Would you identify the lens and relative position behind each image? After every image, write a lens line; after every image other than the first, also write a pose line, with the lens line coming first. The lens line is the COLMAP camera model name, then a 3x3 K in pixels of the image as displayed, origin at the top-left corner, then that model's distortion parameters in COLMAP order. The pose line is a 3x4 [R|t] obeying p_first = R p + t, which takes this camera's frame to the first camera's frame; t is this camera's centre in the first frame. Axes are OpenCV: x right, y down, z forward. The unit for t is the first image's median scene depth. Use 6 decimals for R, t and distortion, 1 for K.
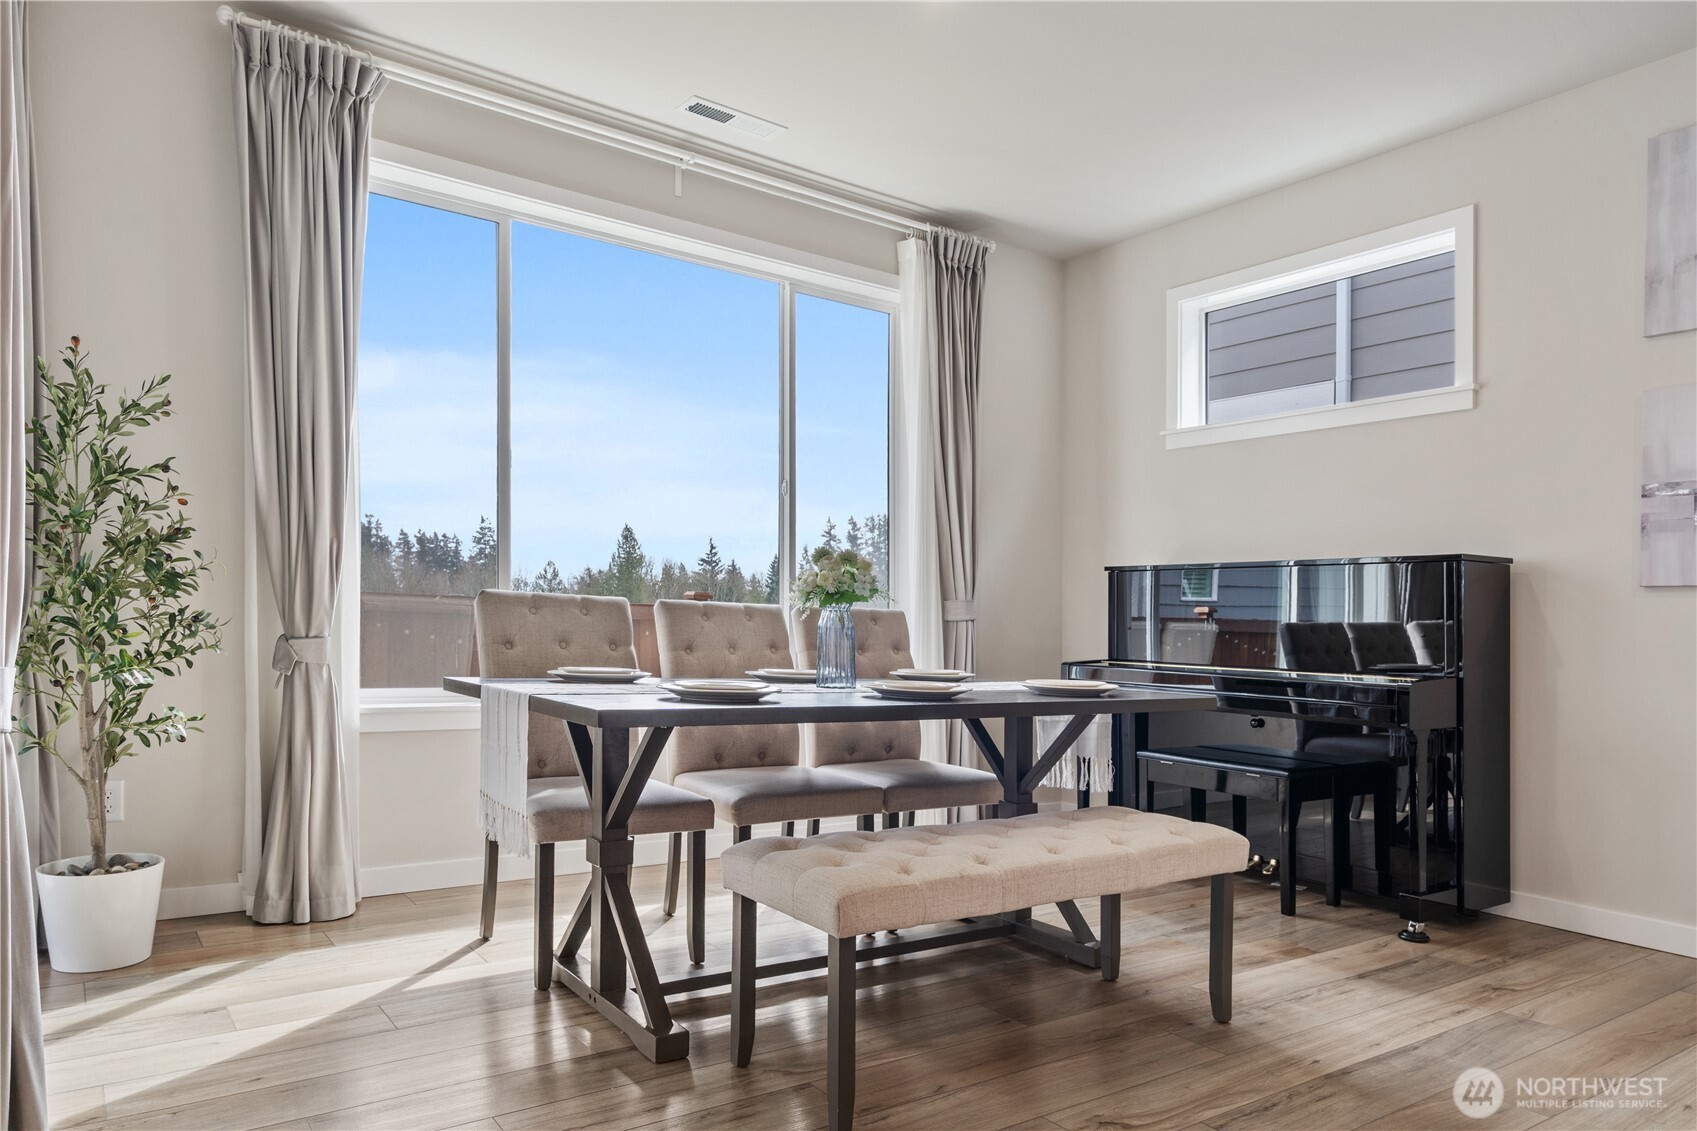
lens RADIAL K [[1111.3, 0, 848.5], [0, 1111.3, 565.5], [0, 0, 1]] dist [0.000002, -0.000020]
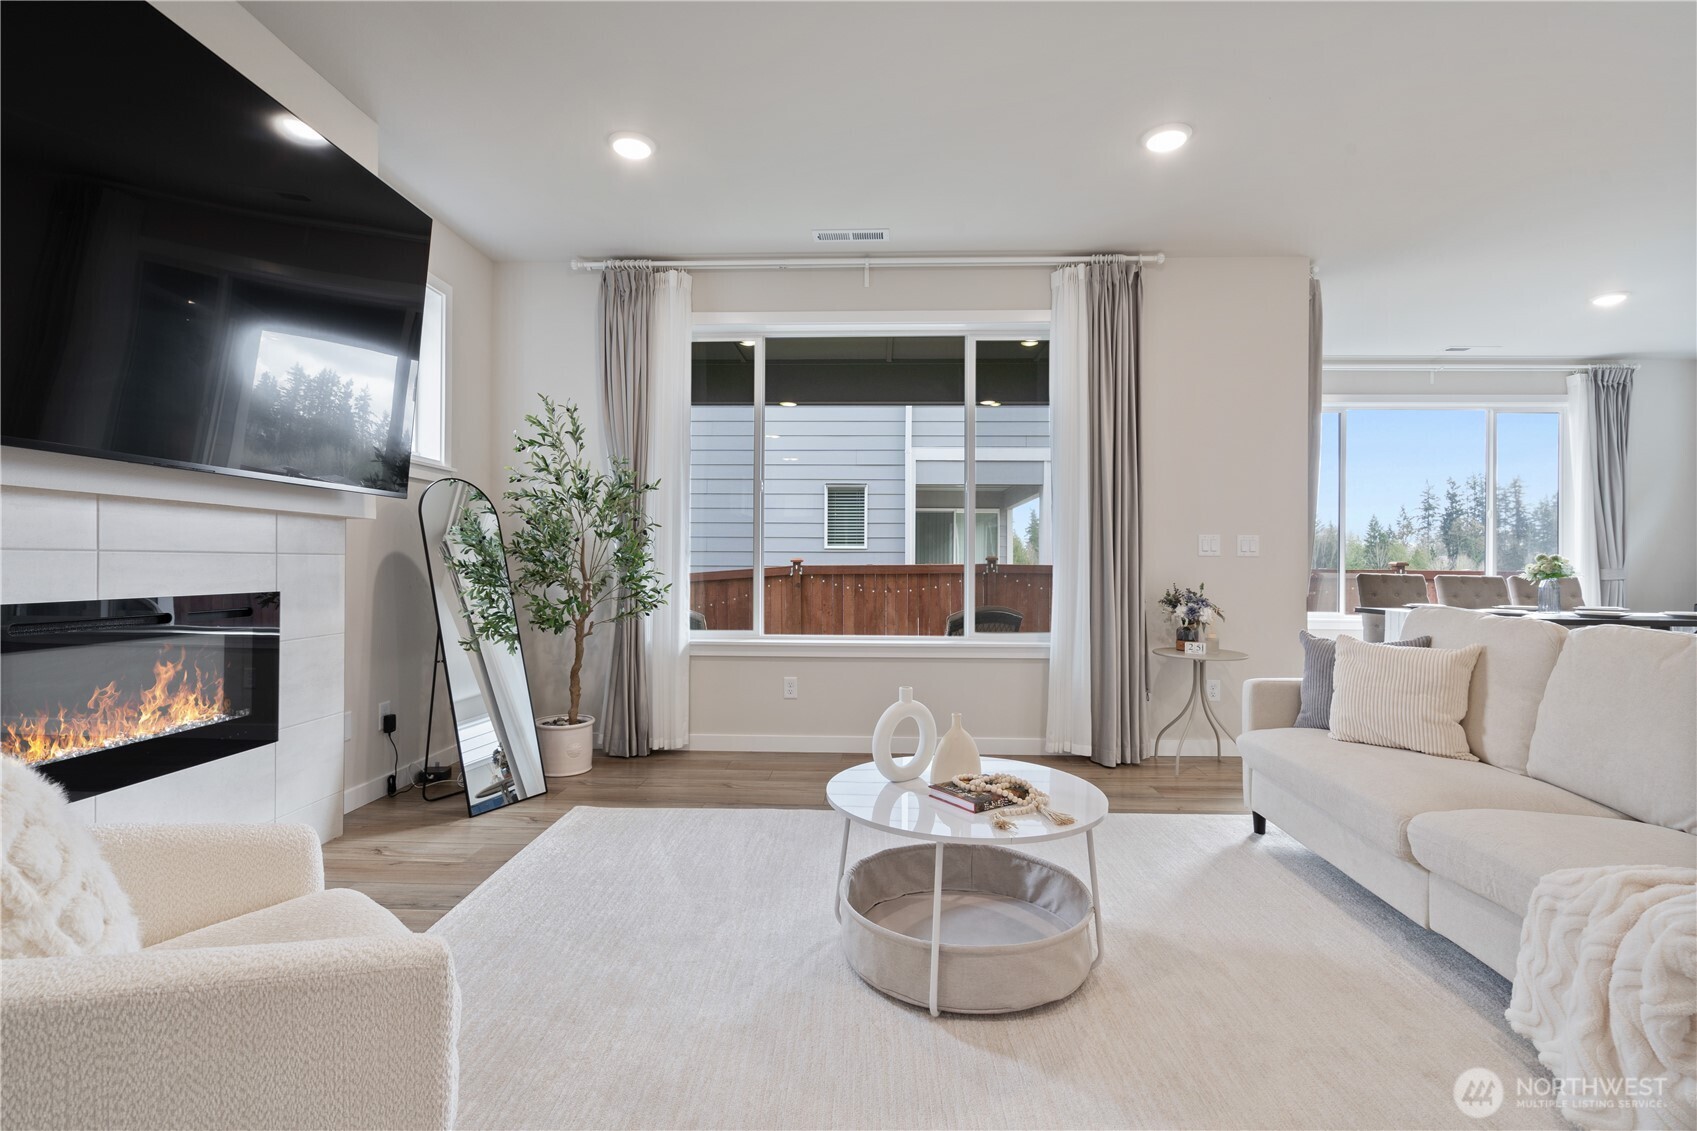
lens RADIAL K [[772.1, 0, 849.7], [0, 772.1, 586.3], [0, 0, 1]] dist [-0.001616, -0.000375]
pose [[0.792641, -0.007271, -0.609645, -0.122813], [0.048789, 0.997479, 0.051538, -0.067168], [0.607733, -0.070595, 0.790997, -0.769458]]
